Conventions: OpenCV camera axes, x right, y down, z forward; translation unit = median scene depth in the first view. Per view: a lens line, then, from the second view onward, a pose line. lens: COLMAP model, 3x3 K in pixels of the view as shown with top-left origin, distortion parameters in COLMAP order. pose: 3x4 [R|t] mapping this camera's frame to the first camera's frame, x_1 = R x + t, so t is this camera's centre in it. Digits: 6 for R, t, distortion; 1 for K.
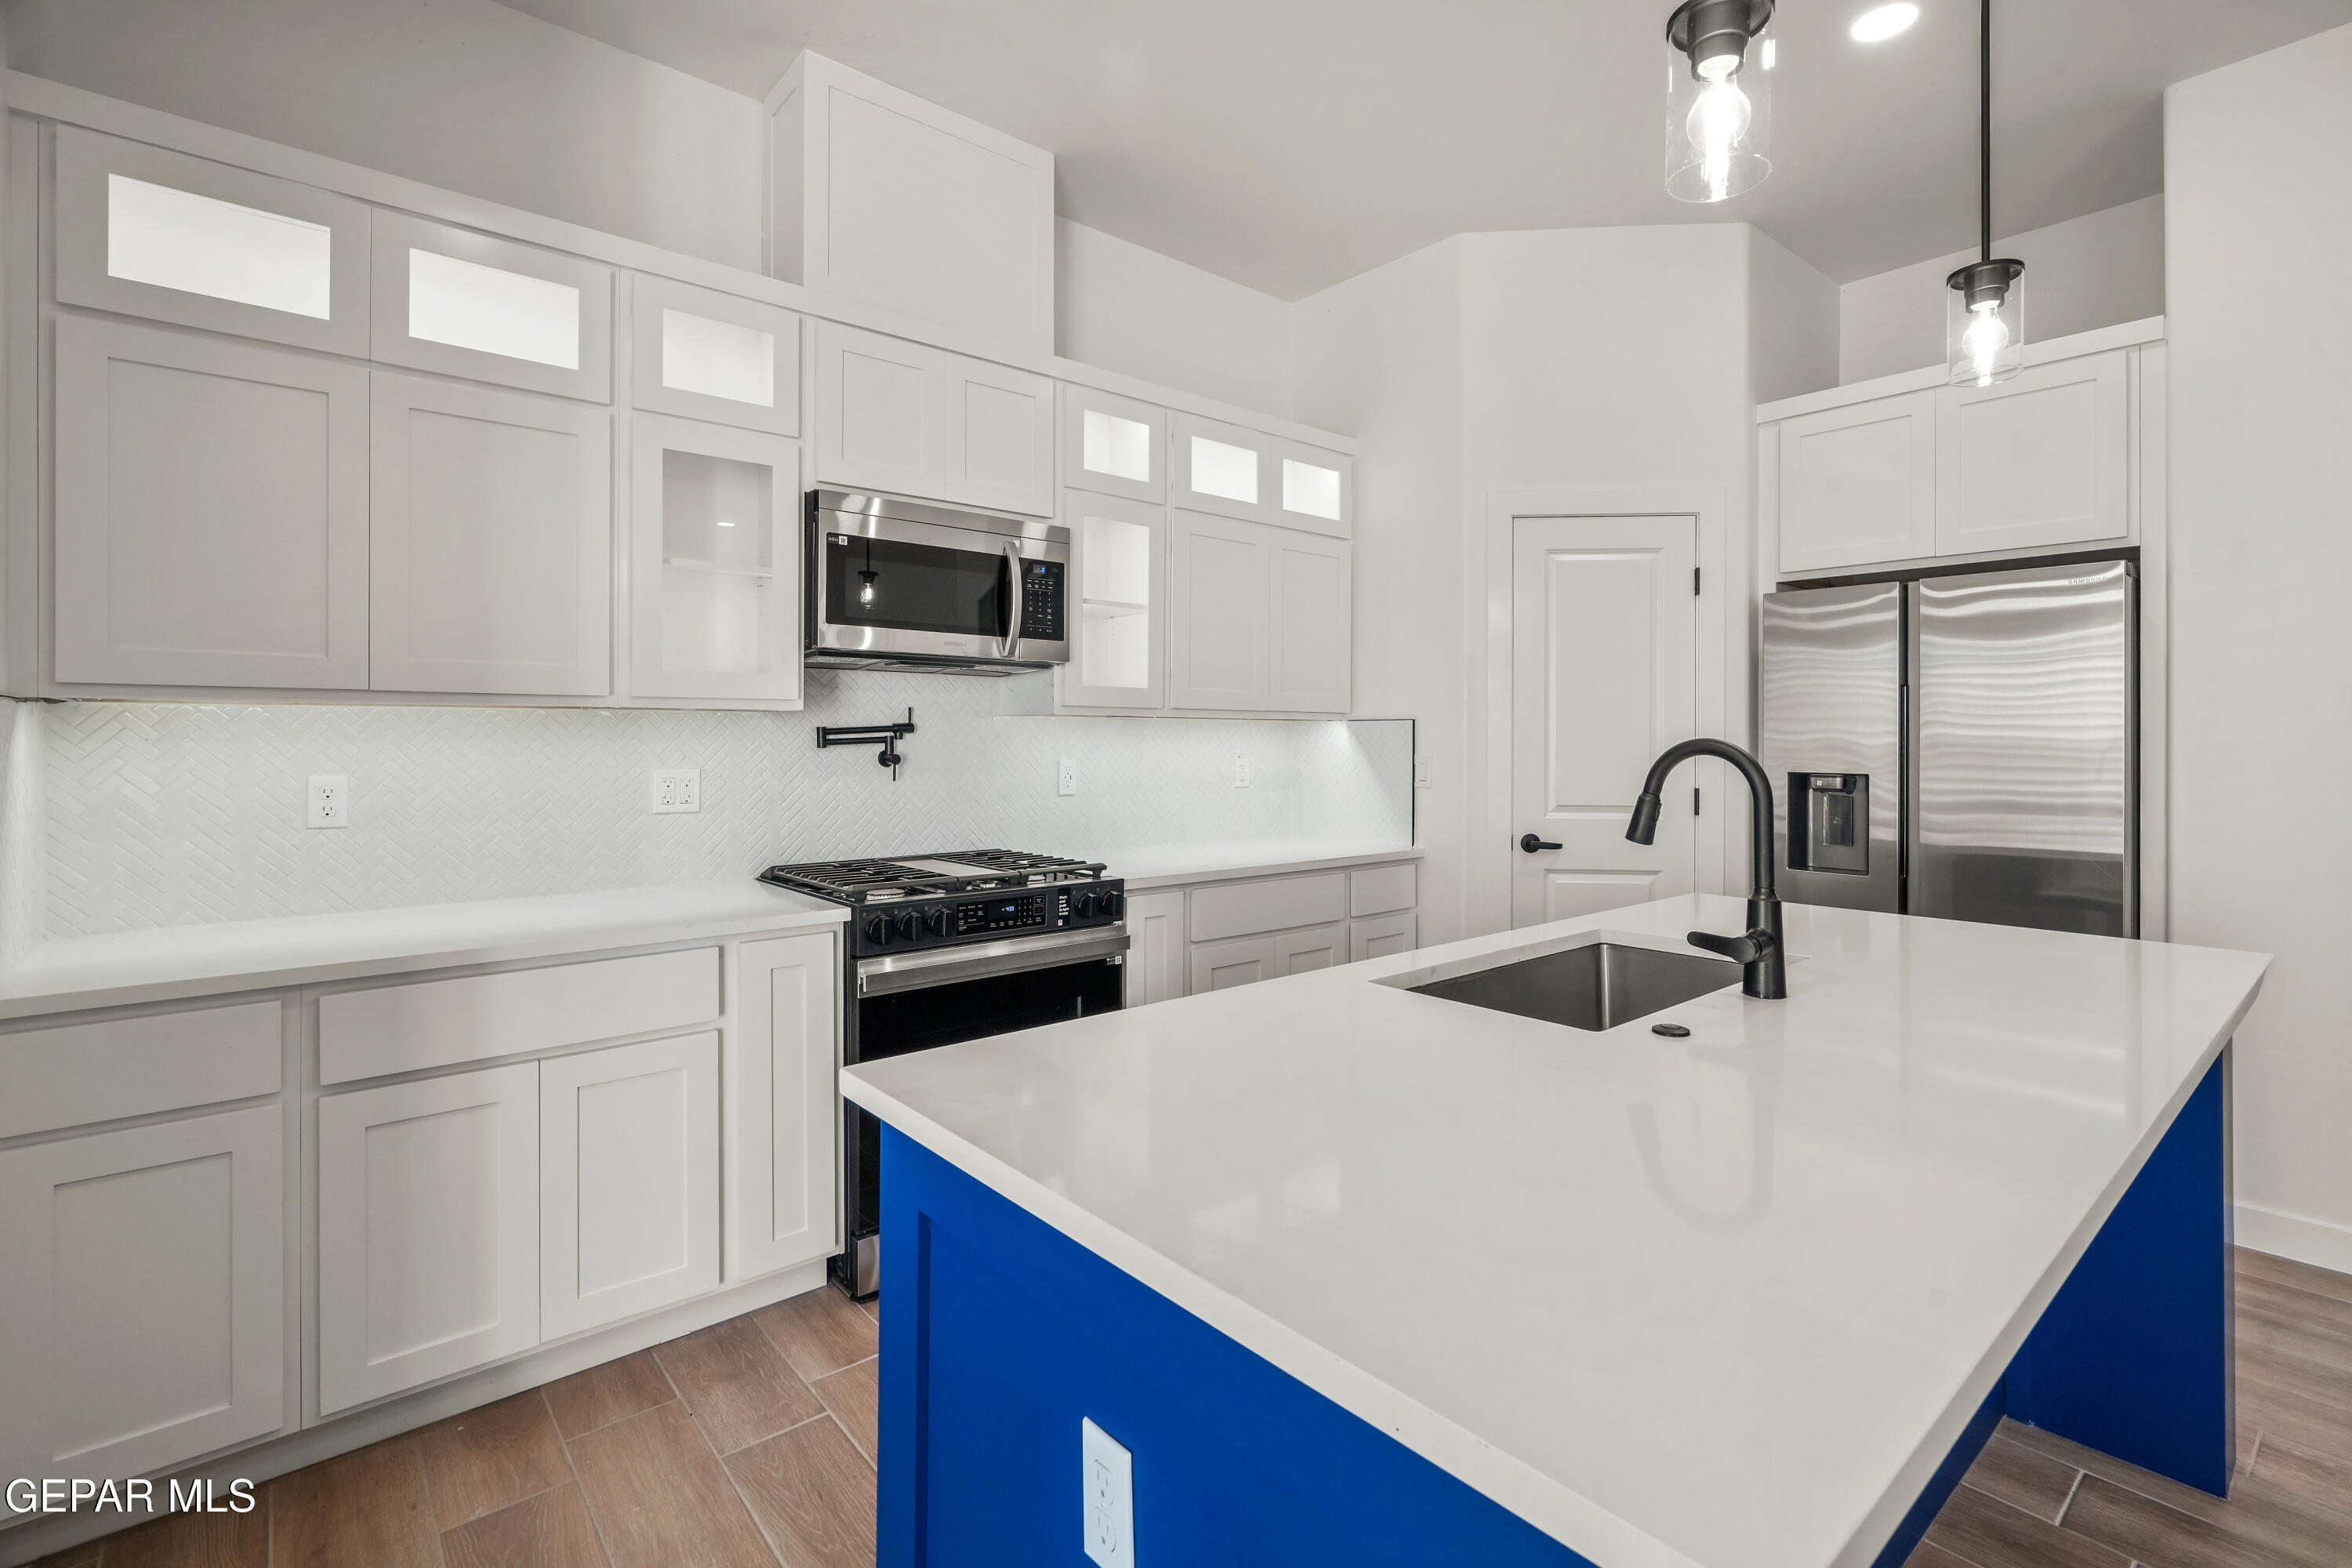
lens RADIAL K [[1073.4, 0, 1193.5], [0, 1073.4, 736.9], [0, 0, 1]] dist [-0.003209, 0.000697]
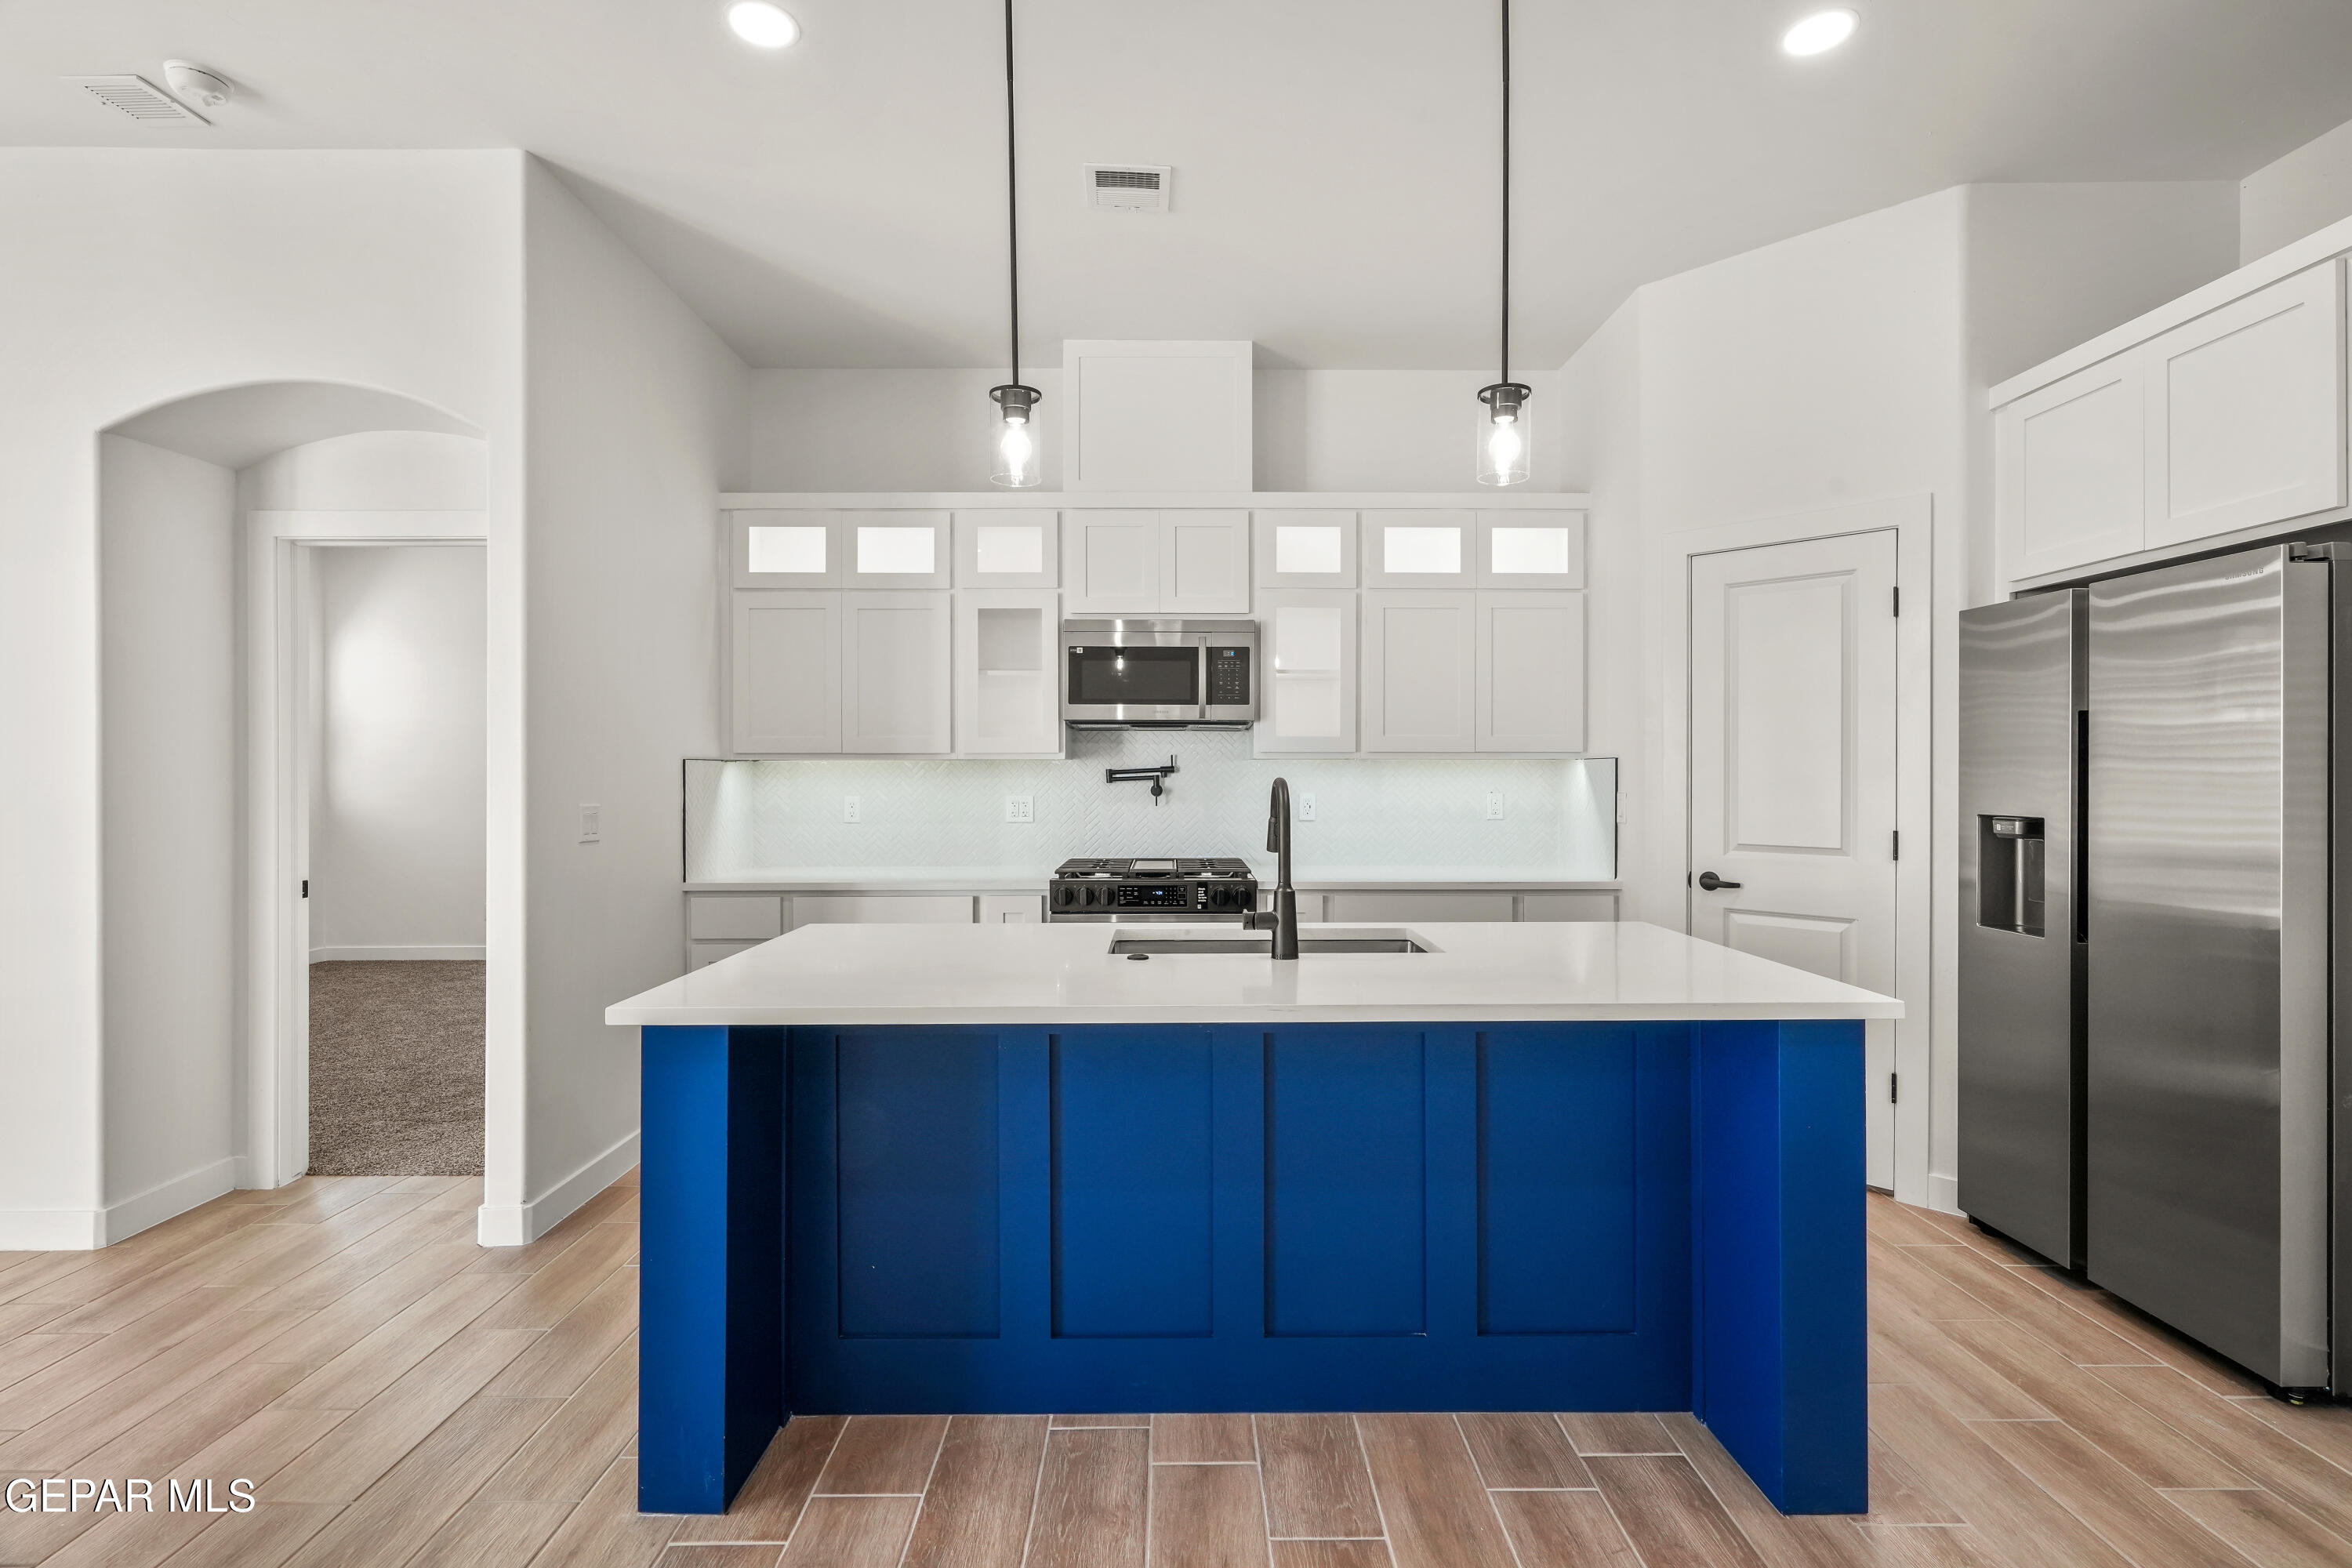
lens RADIAL K [[1083.4, 0, 1189.2], [0, 1083.4, 774.0], [0, 0, 1]] dist [-0.003109, 0.000218]
pose [[0.768663, -0.001693, -0.639651, 0.680950], [0.002677, 0.999996, 0.000570, -0.002639], [0.639648, -0.002151, 0.768665, -0.094861]]
